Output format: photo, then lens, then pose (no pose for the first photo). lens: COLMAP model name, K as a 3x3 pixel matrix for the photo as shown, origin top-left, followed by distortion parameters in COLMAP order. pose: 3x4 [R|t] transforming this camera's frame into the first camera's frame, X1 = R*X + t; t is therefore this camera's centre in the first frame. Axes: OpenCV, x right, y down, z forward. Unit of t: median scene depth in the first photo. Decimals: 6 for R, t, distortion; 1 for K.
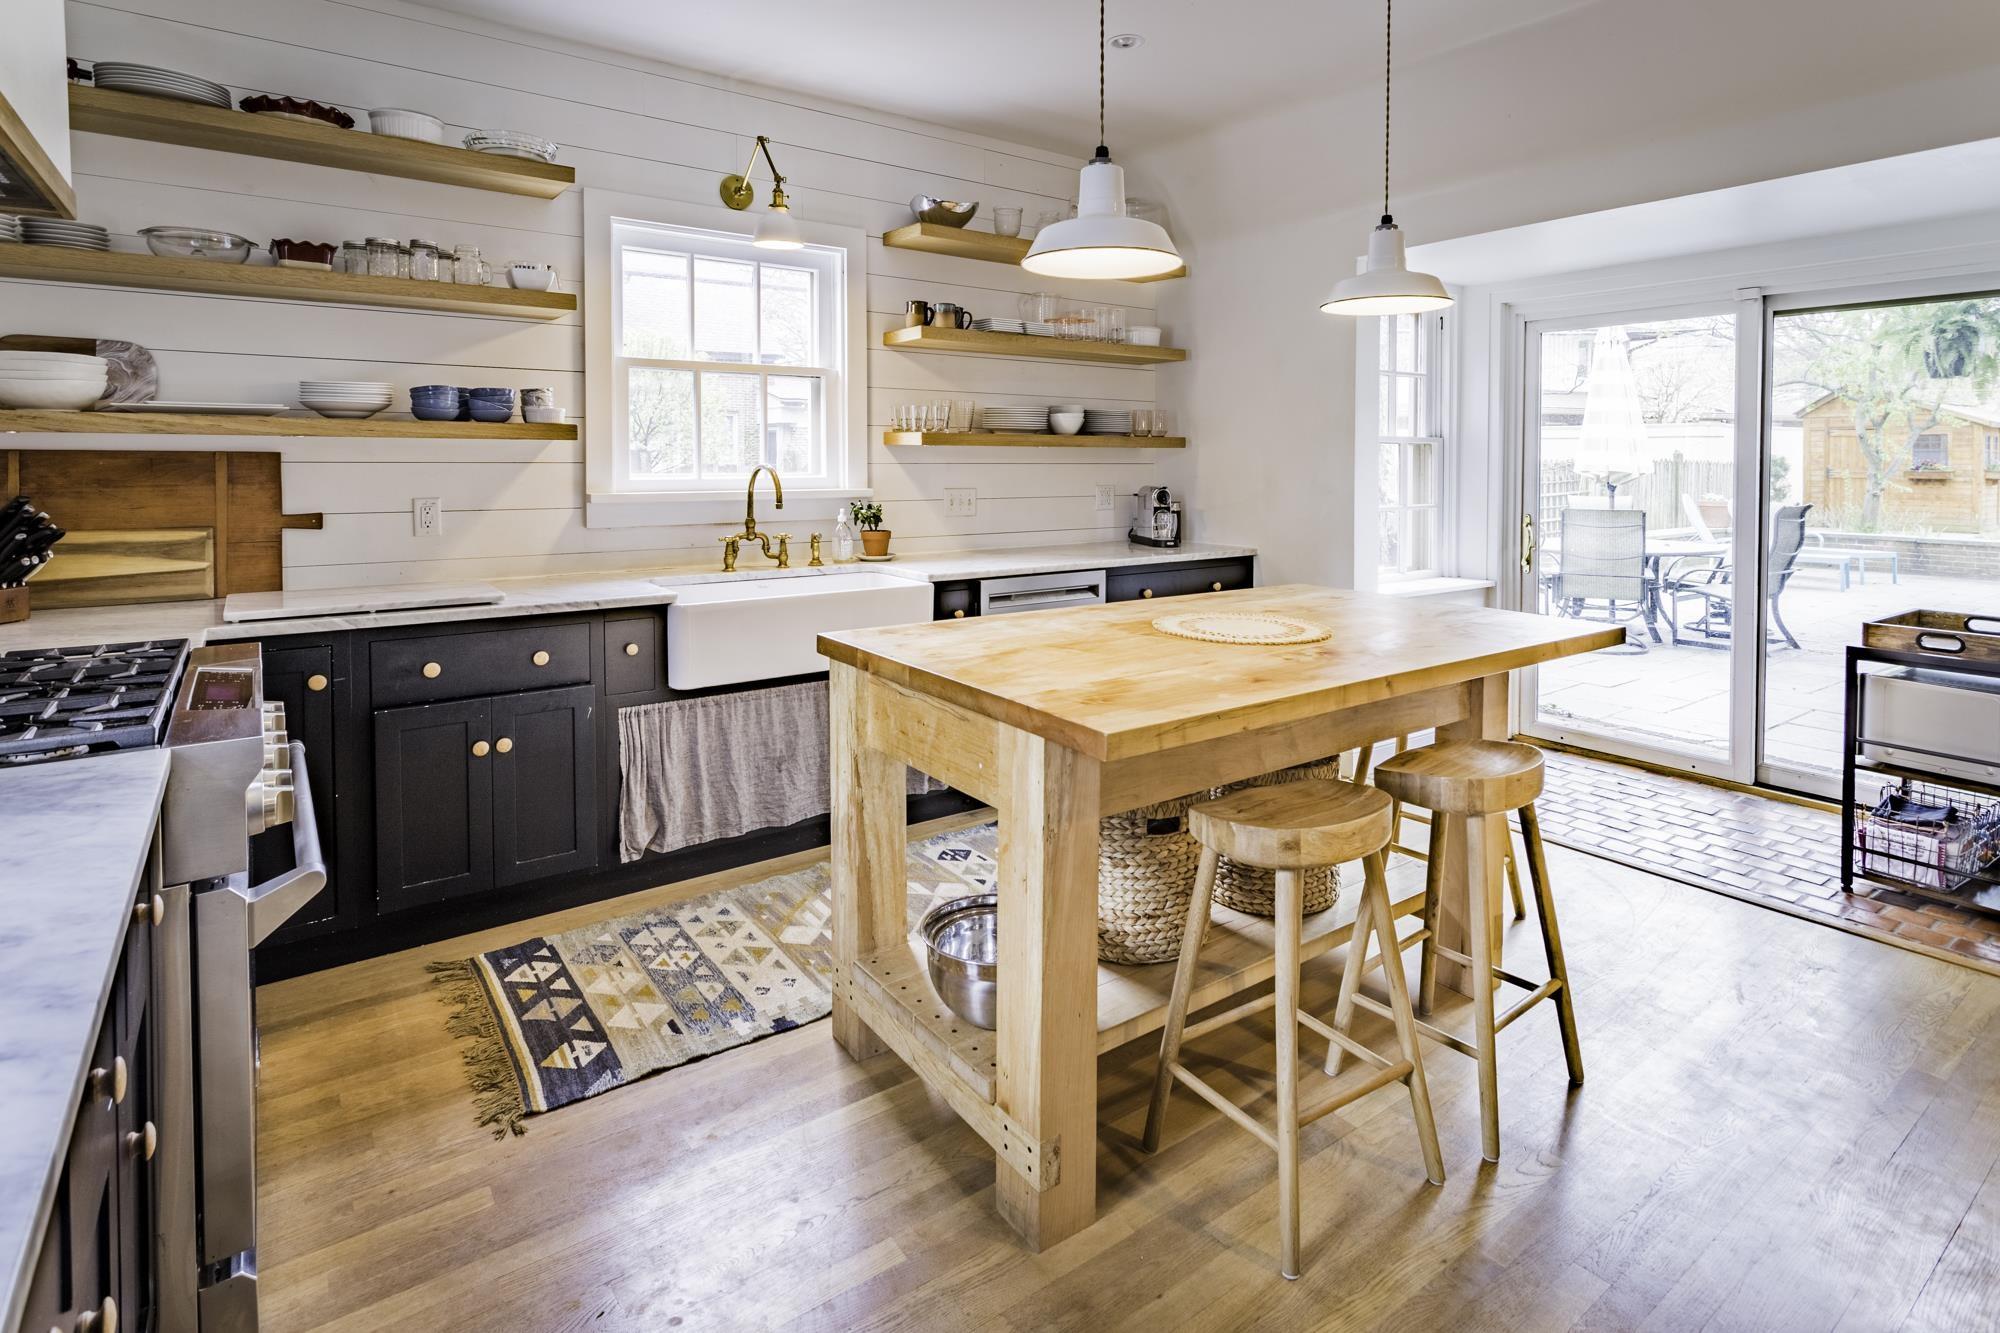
lens RADIAL K [[997.0, 0, 972.7], [0, 997.0, 641.2], [0, 0, 1]] dist [0.000783, 0.000080]
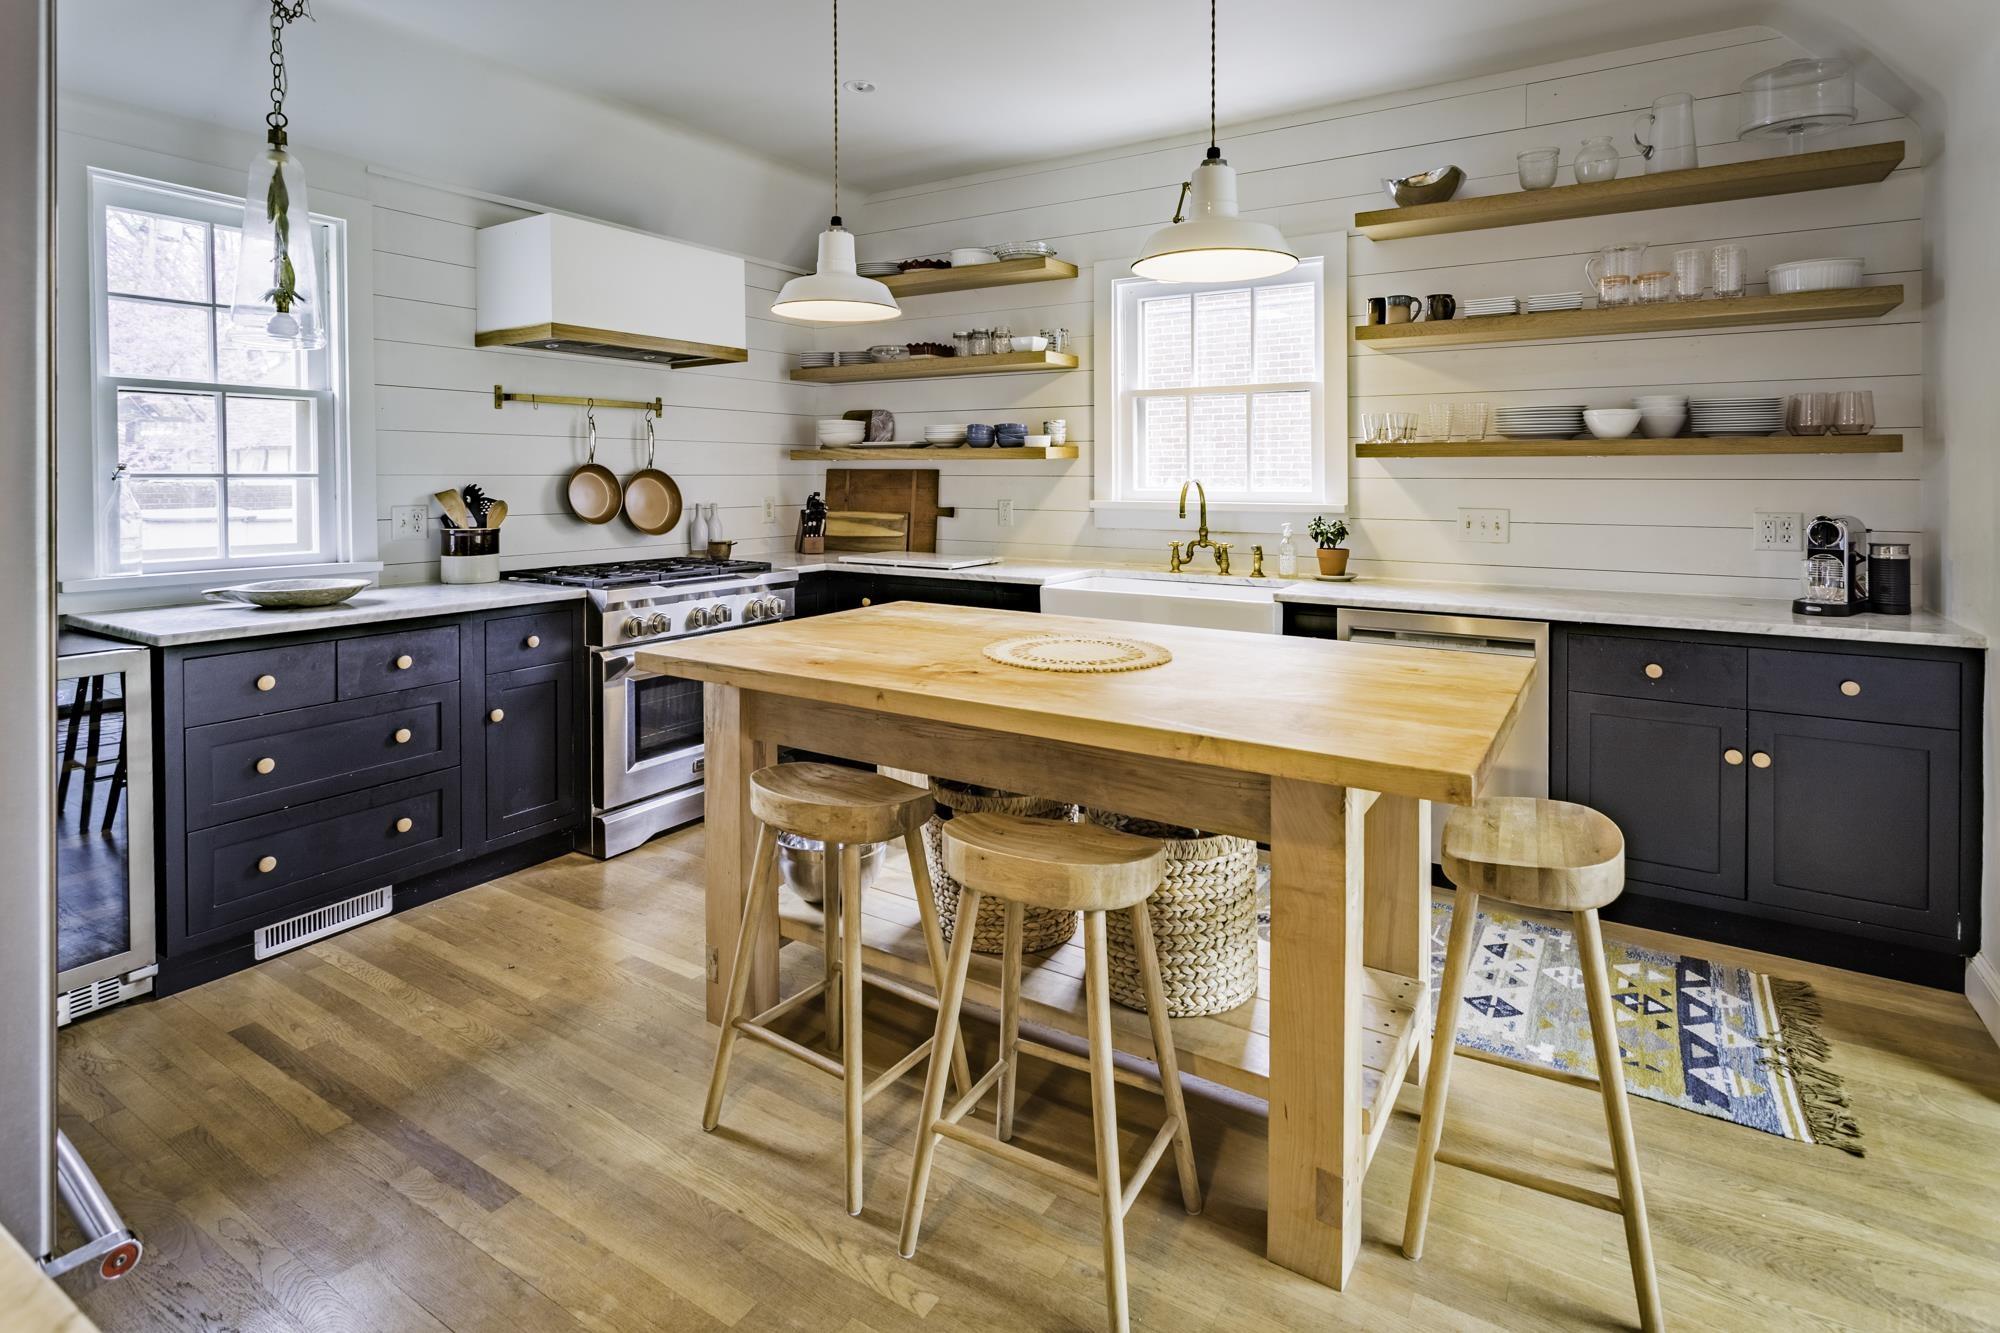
lens RADIAL K [[976.1, 0, 1000.0], [0, 976.1, 666.5], [0, 0, 1]] dist [0.002351, 0.001364]
pose [[0.377710, 0.175791, -0.909083, 0.704769], [-0.168124, 0.978512, 0.119364, -0.063387], [0.910533, 0.107753, 0.399149, 0.379990]]
